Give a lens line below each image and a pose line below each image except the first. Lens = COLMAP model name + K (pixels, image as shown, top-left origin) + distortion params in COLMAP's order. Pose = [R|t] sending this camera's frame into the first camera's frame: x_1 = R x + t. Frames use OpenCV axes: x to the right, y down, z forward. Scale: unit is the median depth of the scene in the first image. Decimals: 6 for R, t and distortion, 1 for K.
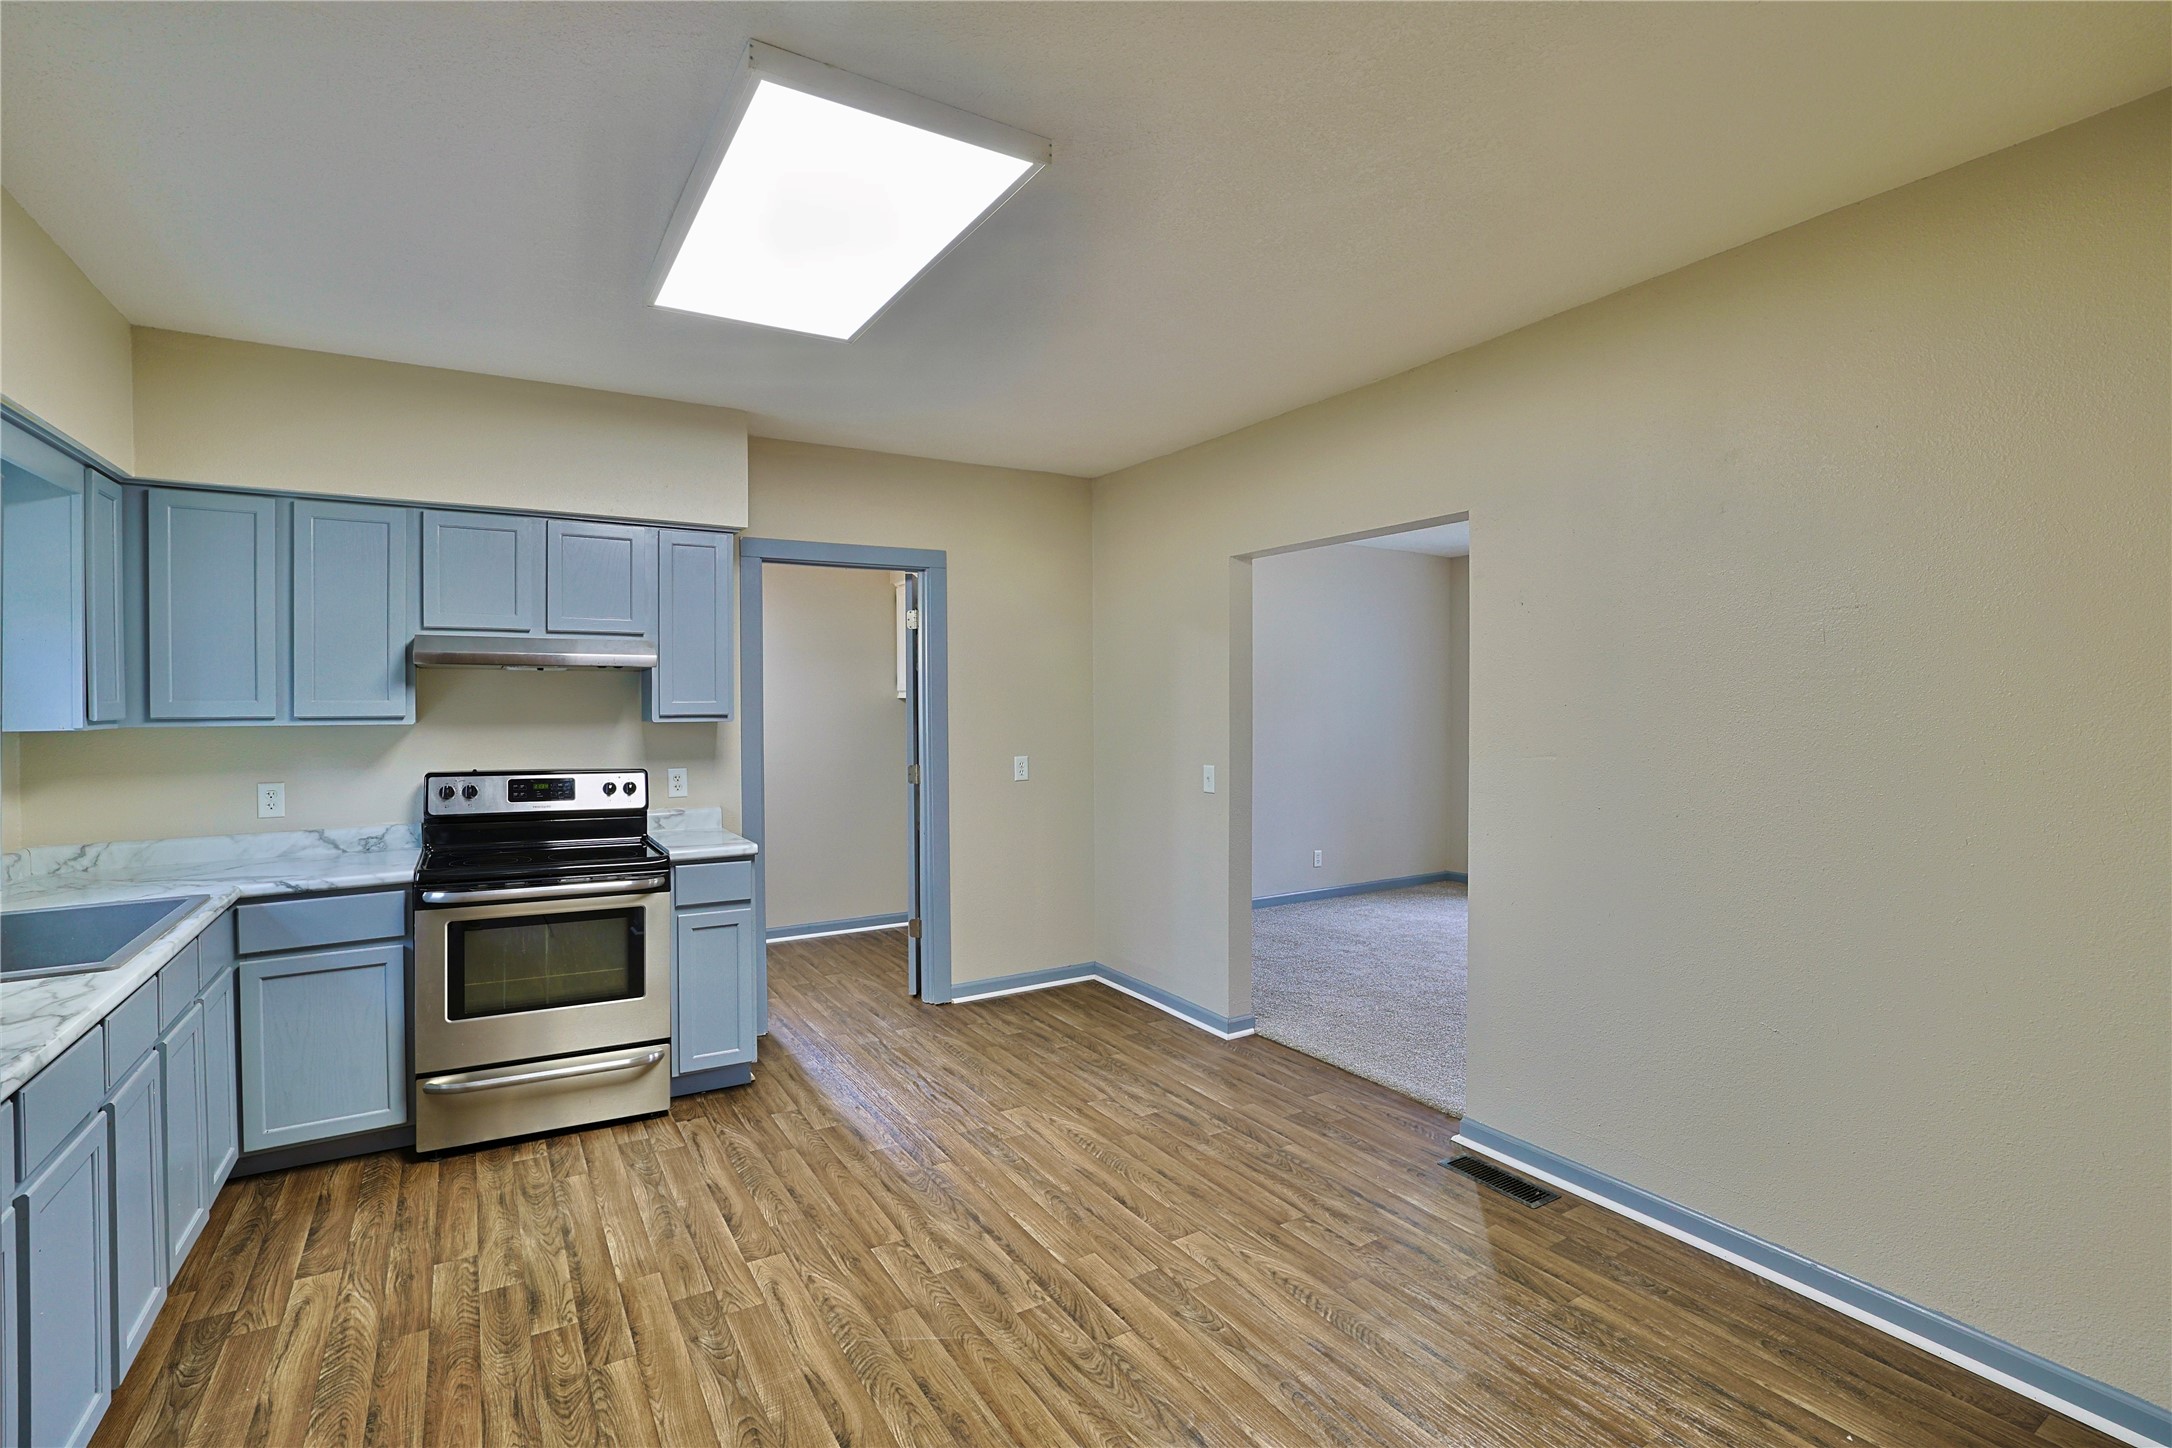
lens RADIAL K [[1001.8, 0, 1077.9], [0, 1001.8, 718.8], [0, 0, 1]] dist [-0.042849, 0.014870]
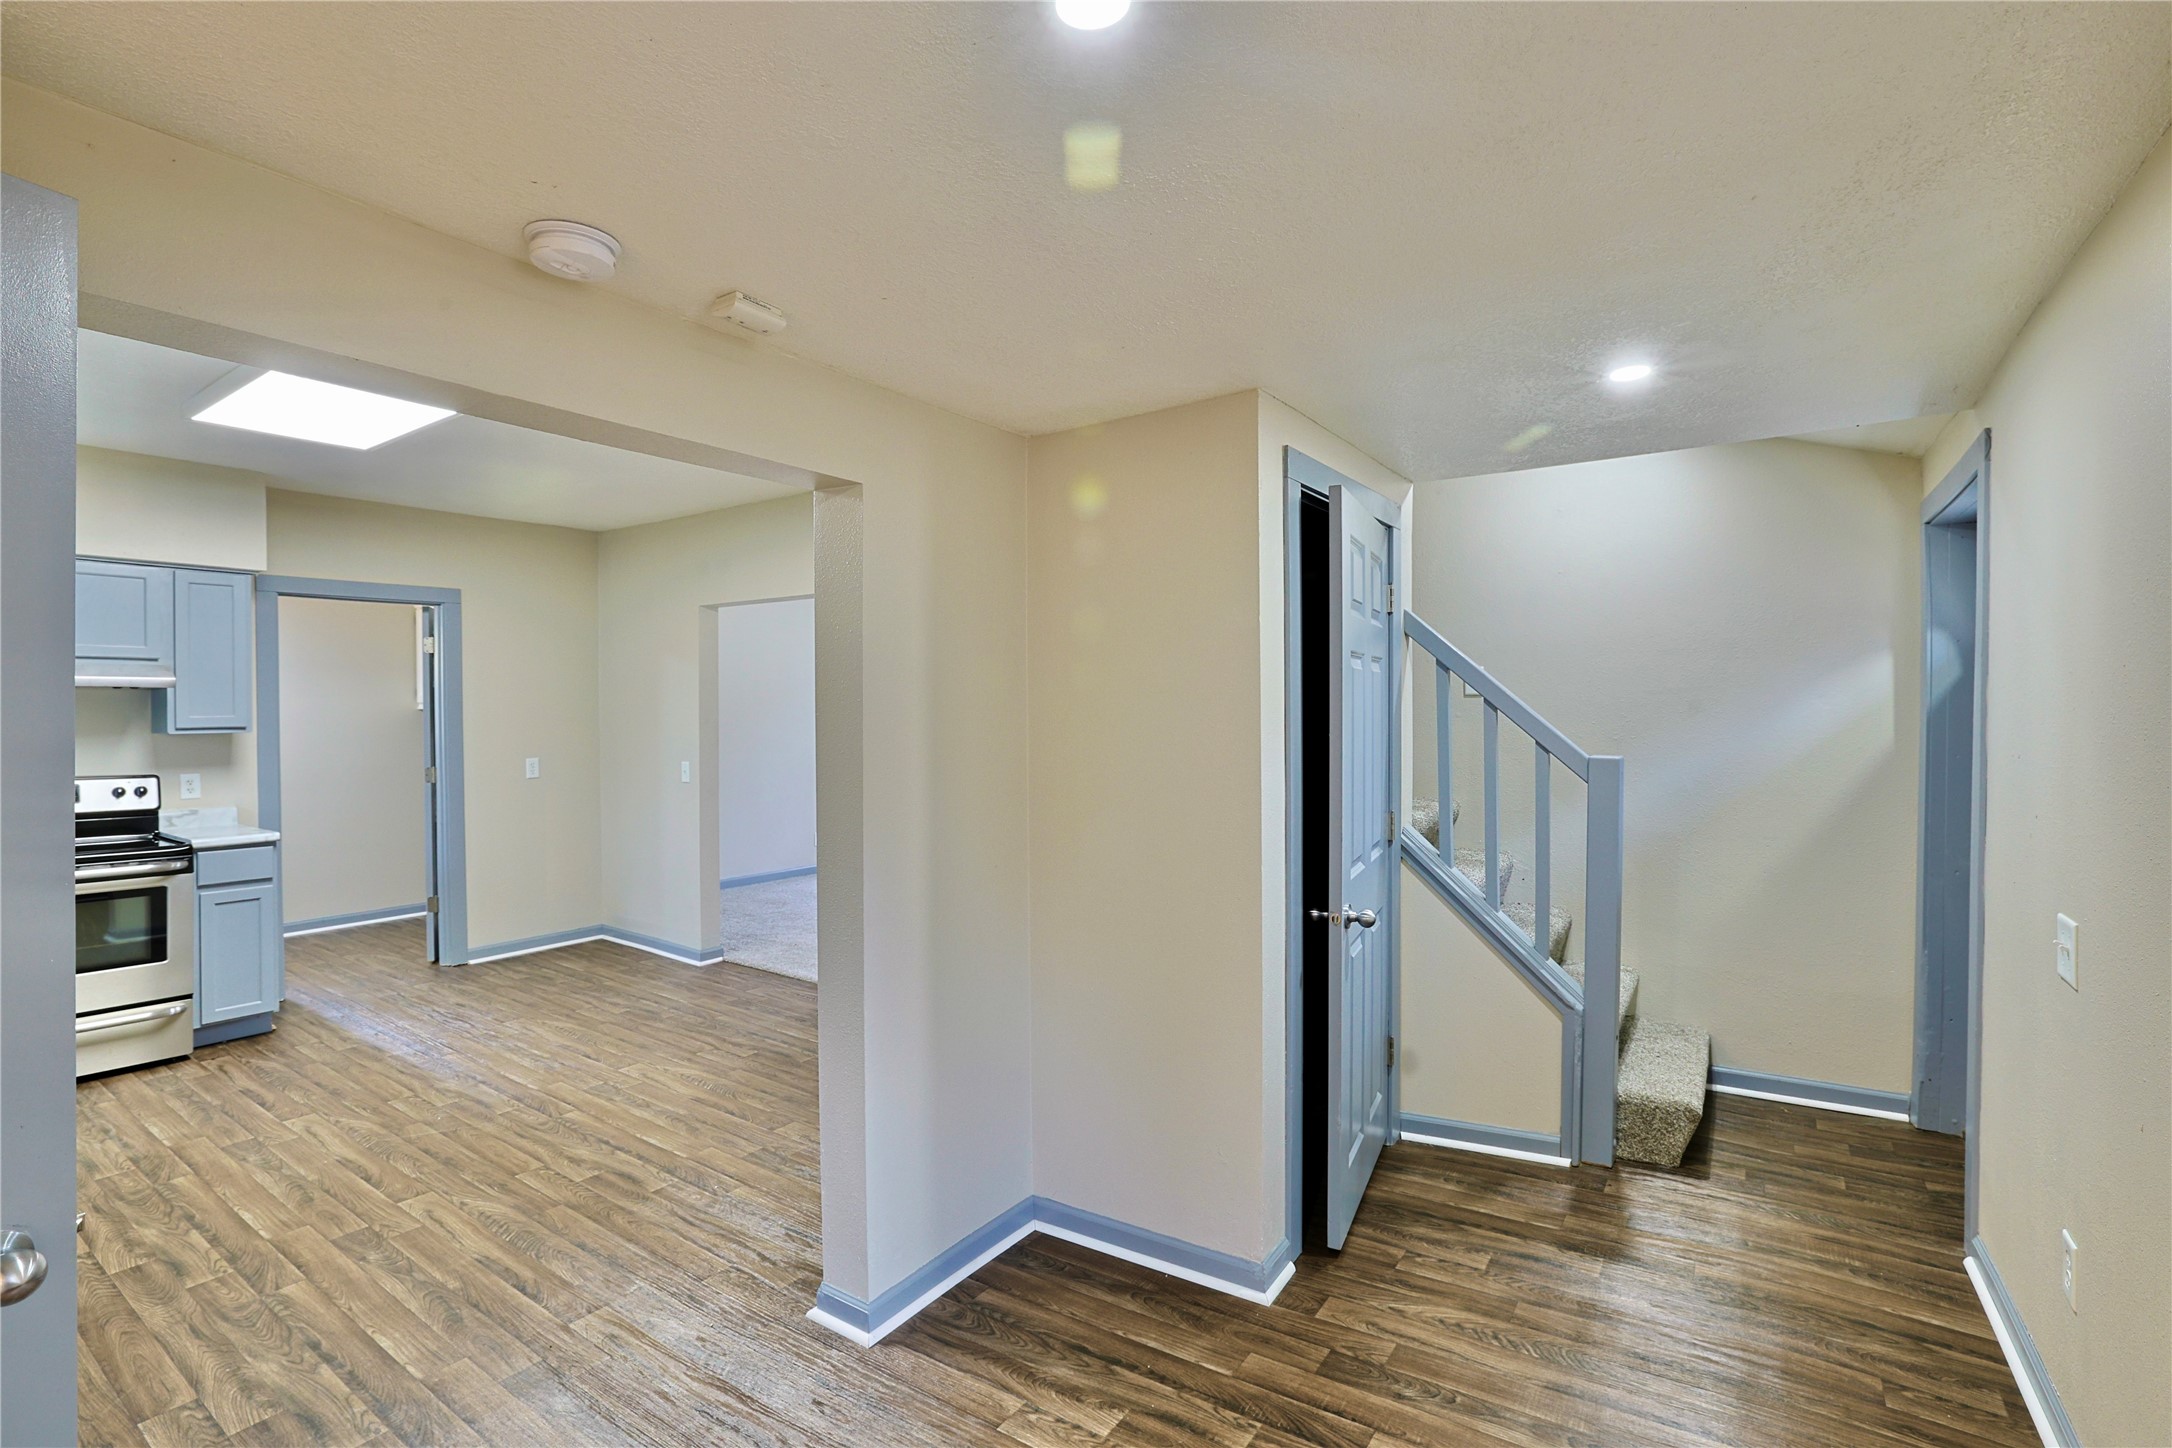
lens RADIAL K [[1001.8, 0, 1089.7], [0, 1001.8, 717.8], [0, 0, 1]] dist [-0.042849, 0.014870]
pose [[0.916913, -0.003915, 0.399067, 0.106000], [0.006064, 0.999973, -0.004124, -0.004099], [-0.399040, 0.006201, 0.916912, -0.472273]]
